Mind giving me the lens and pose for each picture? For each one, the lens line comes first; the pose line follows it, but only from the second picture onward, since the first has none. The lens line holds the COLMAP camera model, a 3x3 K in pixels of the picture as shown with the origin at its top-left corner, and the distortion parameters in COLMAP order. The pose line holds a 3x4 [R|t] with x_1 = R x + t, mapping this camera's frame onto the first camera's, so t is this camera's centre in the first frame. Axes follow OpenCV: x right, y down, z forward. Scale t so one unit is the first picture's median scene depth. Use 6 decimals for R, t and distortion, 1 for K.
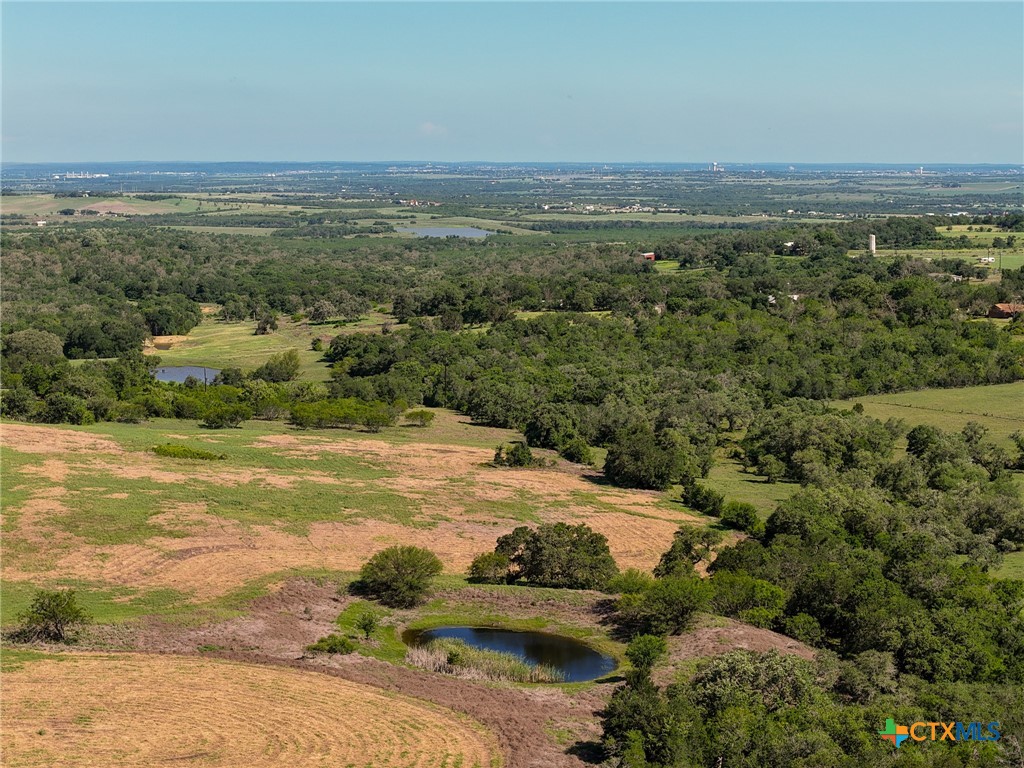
lens RADIAL K [[2090.4, 0, 511.7], [0, 2090.4, 383.7], [0, 0, 1]] dist [-0.173840, 0.000000]
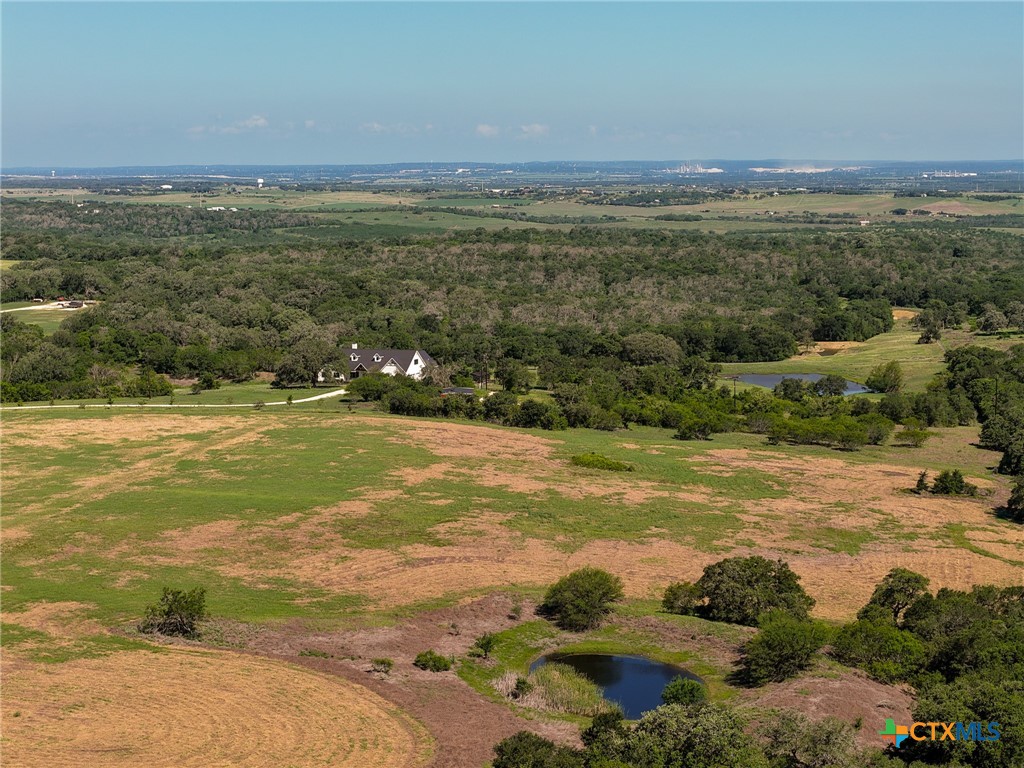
lens RADIAL K [[2090.4, 0, 513.6], [0, 2090.4, 384.4], [0, 0, 1]] dist [-0.173840, 0.000000]
pose [[0.912300, 0.036855, -0.407861, 0.104490], [-0.036267, 0.999300, 0.009176, -0.006254], [0.407914, 0.006421, 0.912998, 0.022215]]
